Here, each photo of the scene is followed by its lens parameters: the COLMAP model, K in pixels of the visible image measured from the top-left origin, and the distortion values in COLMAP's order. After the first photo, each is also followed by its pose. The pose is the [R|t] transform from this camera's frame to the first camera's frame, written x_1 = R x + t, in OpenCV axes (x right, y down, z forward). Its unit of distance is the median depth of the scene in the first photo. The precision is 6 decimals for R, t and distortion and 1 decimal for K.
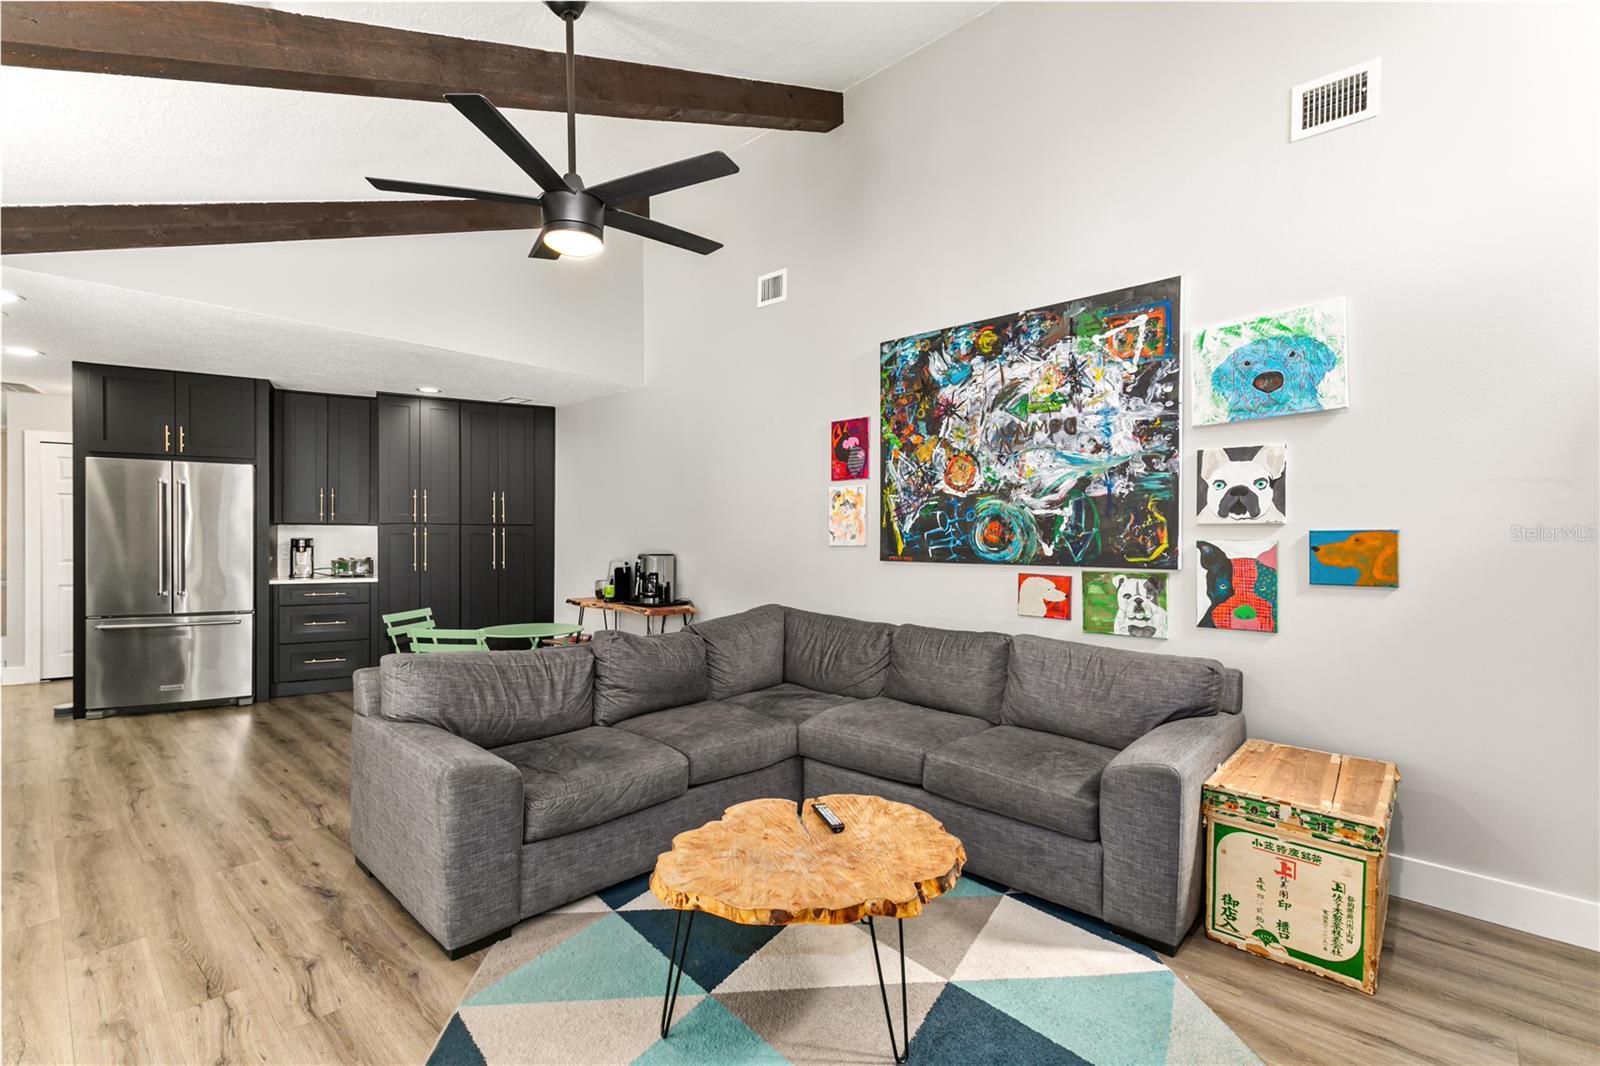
lens RADIAL K [[735.8, 0, 794.4], [0, 735.8, 543.2], [0, 0, 1]] dist [-0.035342, 0.009217]
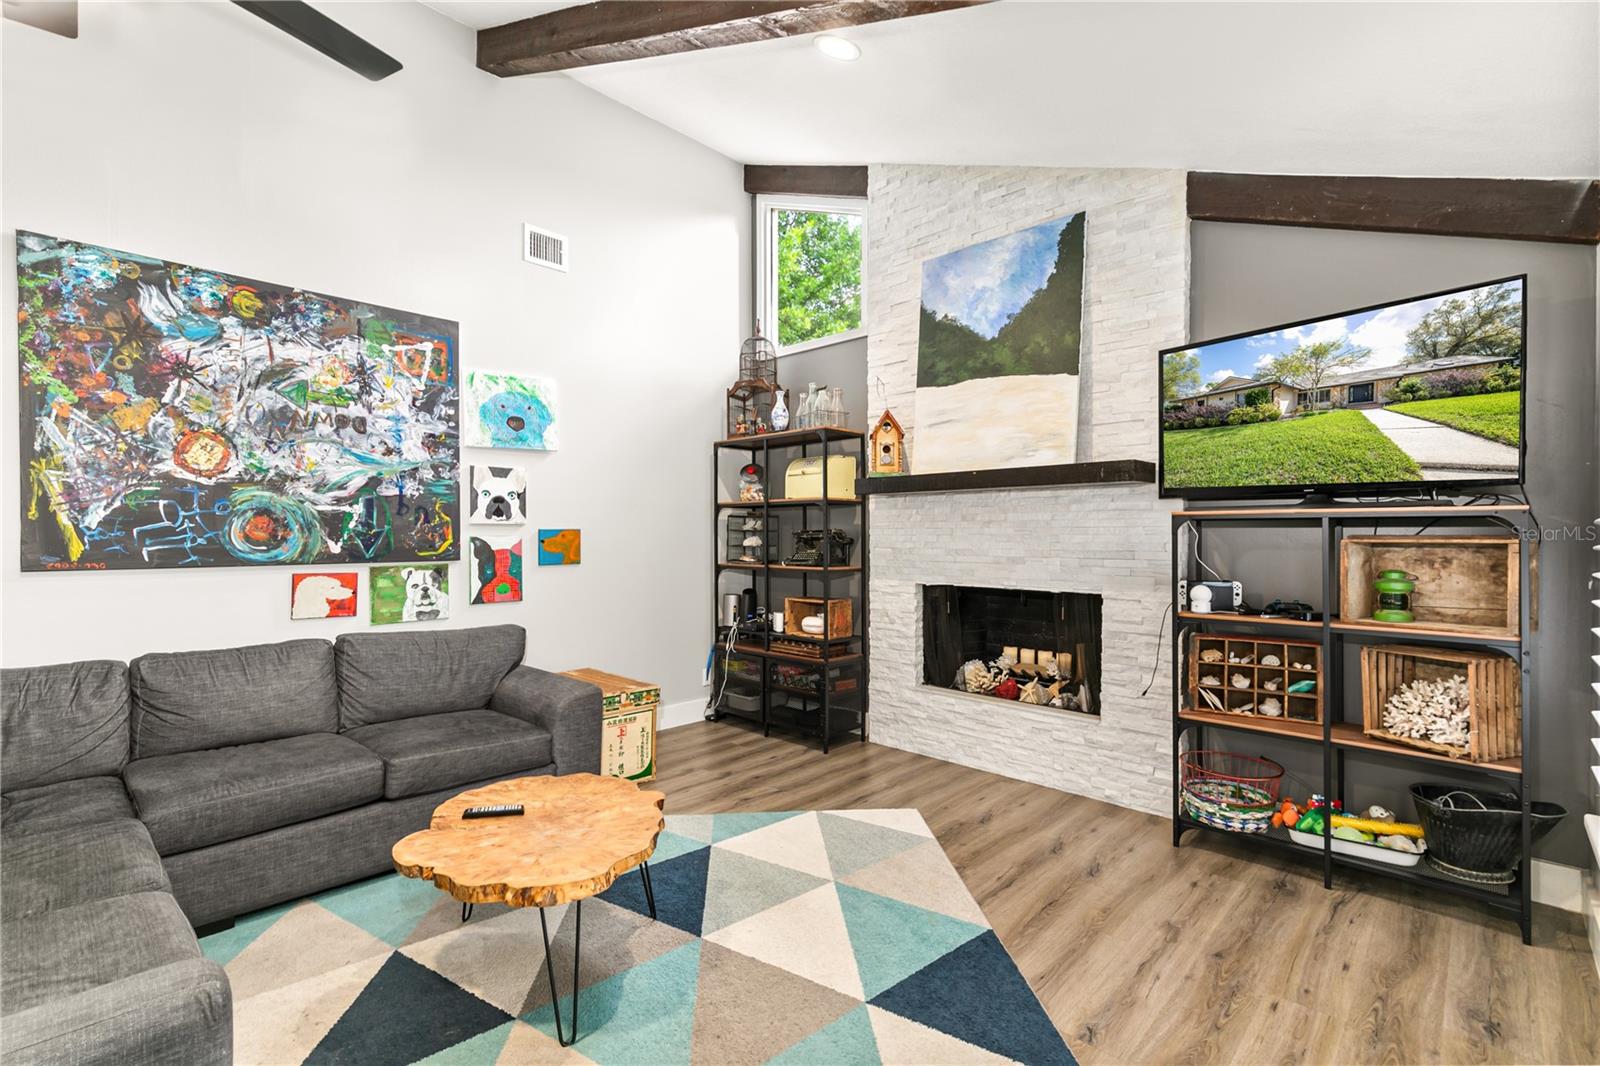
lens RADIAL K [[751.7, 0, 799.8], [0, 751.7, 545.1], [0, 0, 1]] dist [0.003546, 0.001181]
pose [[-0.049017, -0.012435, 0.998721, -0.691611], [0.014009, 0.999816, 0.013137, 0.002009], [-0.998700, 0.014635, -0.048834, 0.434318]]
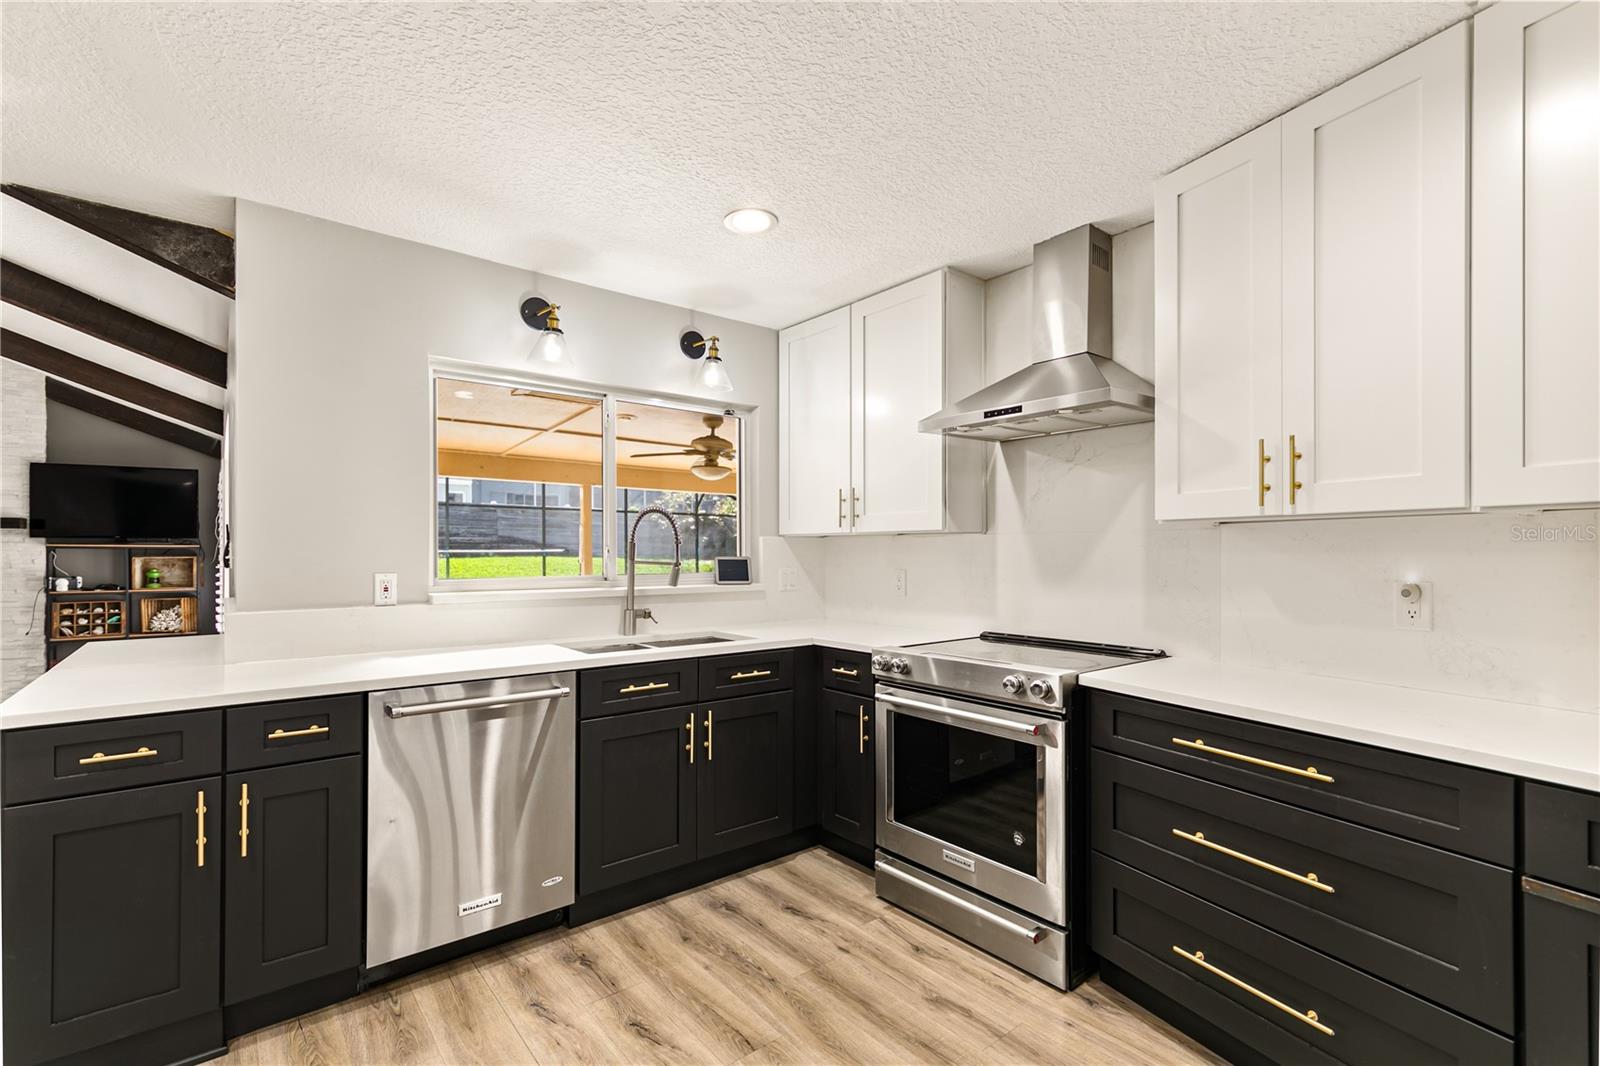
lens RADIAL K [[720.9, 0, 782.0], [0, 720.9, 552.2], [0, 0, 1]] dist [-0.001157, -0.000223]
pose [[-0.993677, 0.000053, 0.112275, -1.840718], [0.001243, 0.999944, 0.010525, -0.016595], [-0.112269, 0.010598, -0.993621, 1.518236]]
